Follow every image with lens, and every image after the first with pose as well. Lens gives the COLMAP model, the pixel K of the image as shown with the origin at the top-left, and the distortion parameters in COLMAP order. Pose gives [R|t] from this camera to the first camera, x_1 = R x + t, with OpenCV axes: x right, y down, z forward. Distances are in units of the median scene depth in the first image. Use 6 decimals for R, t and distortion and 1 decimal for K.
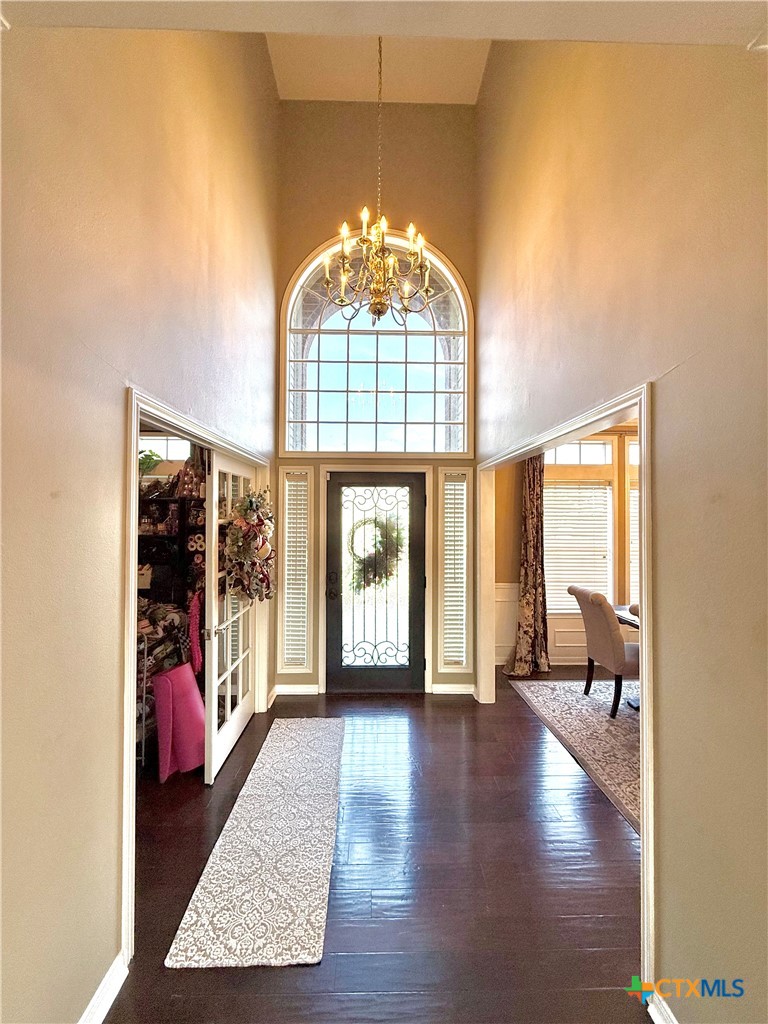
lens RADIAL K [[413.9, 0, 380.4], [0, 413.9, 509.5], [0, 0, 1]] dist [0.000931, 0.000156]
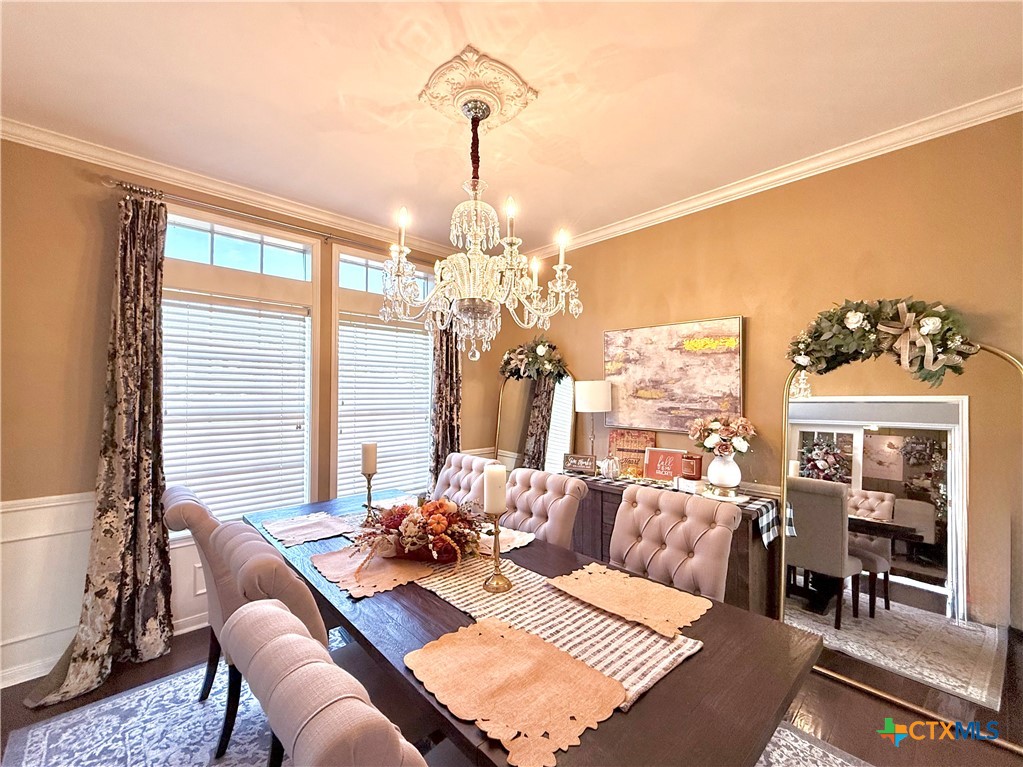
lens RADIAL K [[413.5, 0, 513.8], [0, 413.5, 386.6], [0, 0, 1]] dist [0.000931, 0.000156]
pose [[0.747657, 0.008010, 0.664037, 0.381668], [-0.007746, 0.999964, -0.003340, 0.054664], [-0.664040, -0.002646, 0.747692, 0.320810]]
